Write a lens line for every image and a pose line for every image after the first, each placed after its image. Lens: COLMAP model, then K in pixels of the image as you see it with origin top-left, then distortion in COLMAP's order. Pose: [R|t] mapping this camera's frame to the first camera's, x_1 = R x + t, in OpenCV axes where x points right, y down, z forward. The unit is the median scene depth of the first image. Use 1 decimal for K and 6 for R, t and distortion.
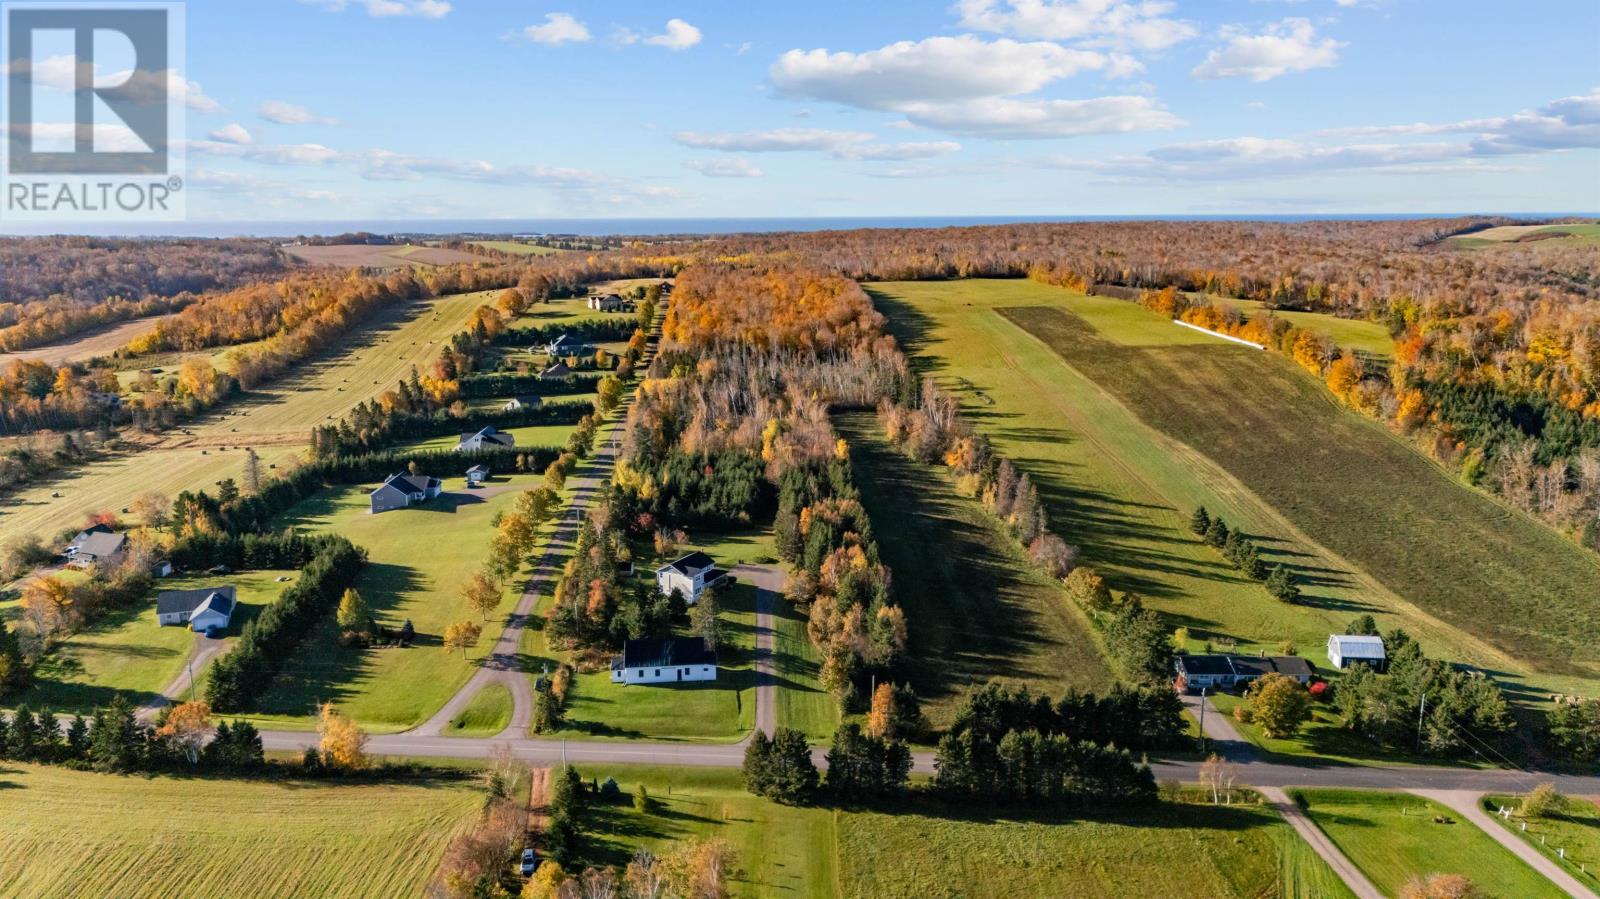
lens RADIAL K [[1175.9, 0, 795.4], [0, 1175.9, 466.5], [0, 0, 1]] dist [0.084781, -0.085819]
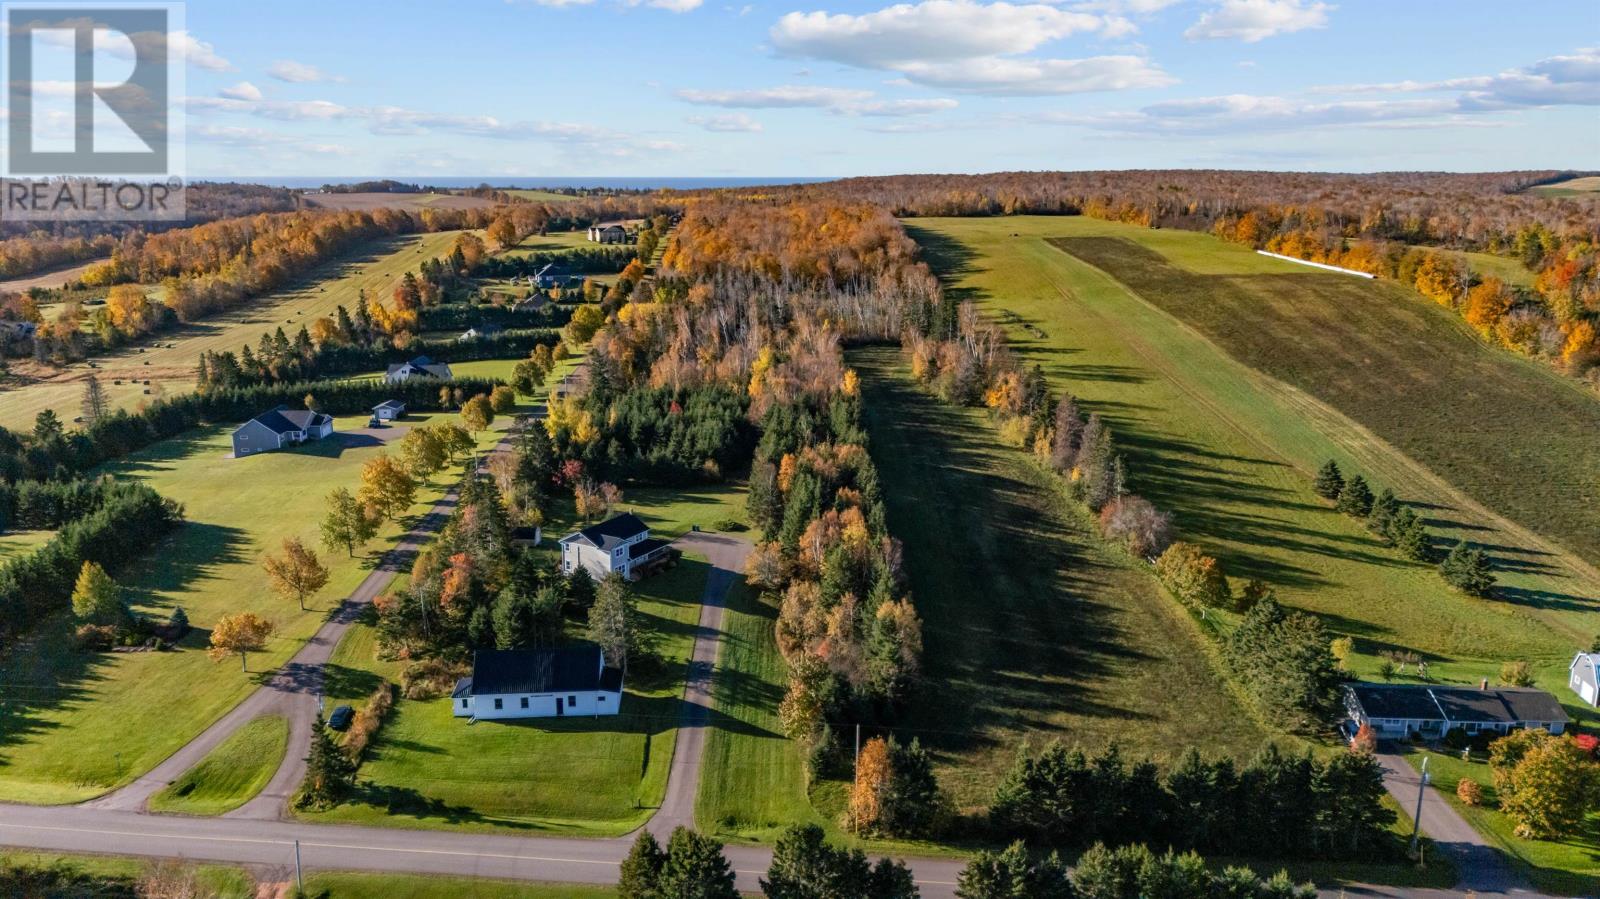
lens RADIAL K [[1175.9, 0, 796.4], [0, 1175.9, 463.3], [0, 0, 1]] dist [0.084781, -0.085819]
pose [[0.999414, 0.011599, -0.032219, 0.027994], [-0.010671, 0.999527, 0.028835, 0.015172], [0.032538, -0.028474, 0.999065, 0.215704]]
